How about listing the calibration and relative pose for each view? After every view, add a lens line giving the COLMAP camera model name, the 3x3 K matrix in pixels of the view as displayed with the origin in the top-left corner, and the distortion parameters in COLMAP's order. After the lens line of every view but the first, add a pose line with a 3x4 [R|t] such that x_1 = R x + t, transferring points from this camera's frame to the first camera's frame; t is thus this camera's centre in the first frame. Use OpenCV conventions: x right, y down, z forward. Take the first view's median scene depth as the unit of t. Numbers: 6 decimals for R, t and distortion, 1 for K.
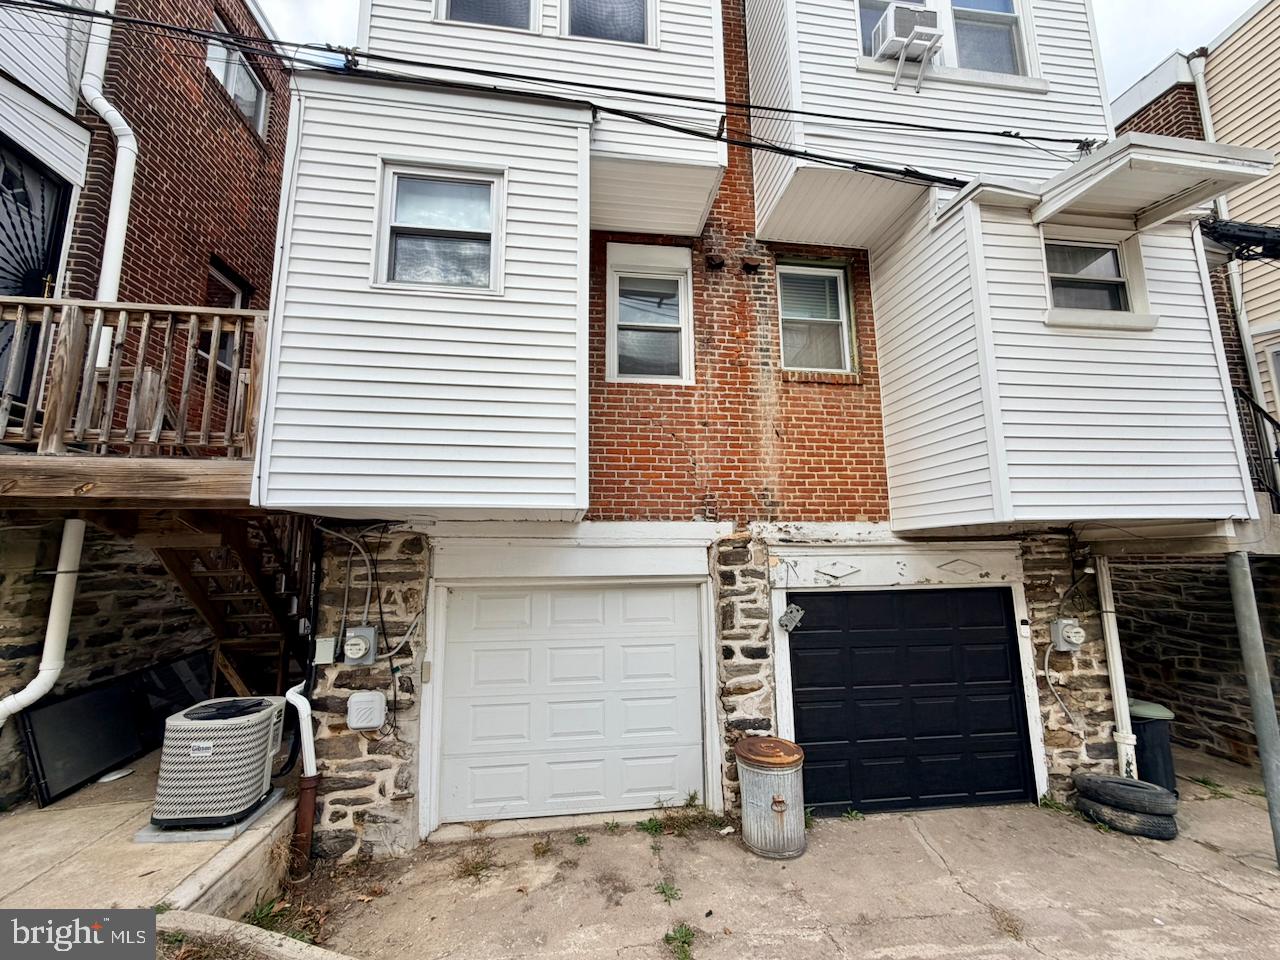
lens RADIAL K [[508.0, 0, 635.1], [0, 508.0, 480.6], [0, 0, 1]] dist [0.000332, -0.000226]
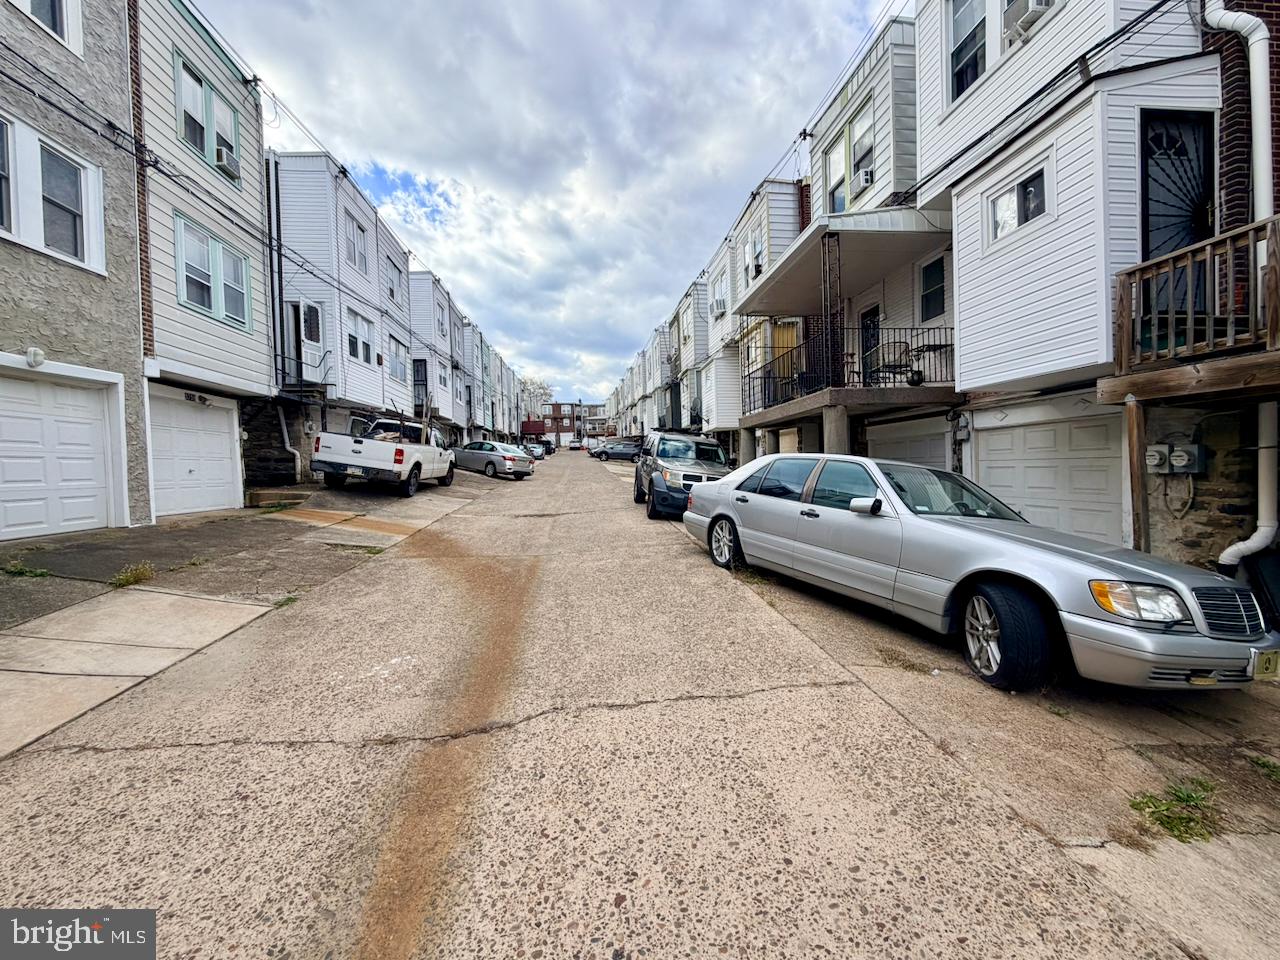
lens RADIAL K [[528.2, 0, 640.5], [0, 528.2, 478.7], [0, 0, 1]] dist [-0.000083, -0.000215]
pose [[-0.012245, 0.028040, -0.999532, 0.108280], [0.177663, 0.983763, 0.025422, -0.033825], [0.984015, -0.177268, -0.017028, -0.380728]]
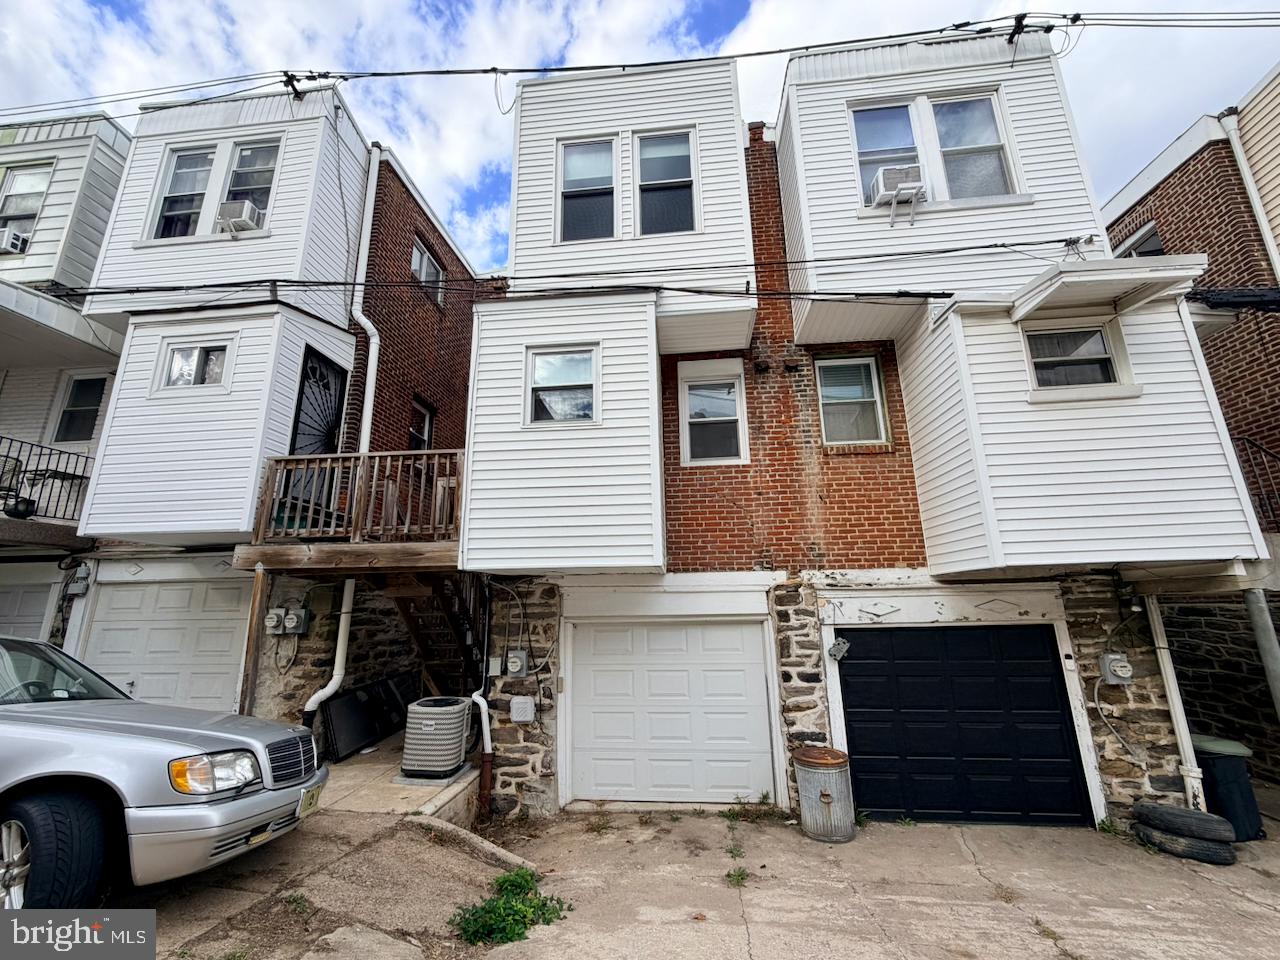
lens RADIAL K [[508.0, 0, 635.1], [0, 508.0, 480.6], [0, 0, 1]] dist [0.000332, -0.000226]
pose [[0.973177, -0.061918, -0.221568, 0.128244], [0.041949, 0.994714, -0.093729, -0.040846], [0.226201, 0.081921, 0.970630, -0.342431]]
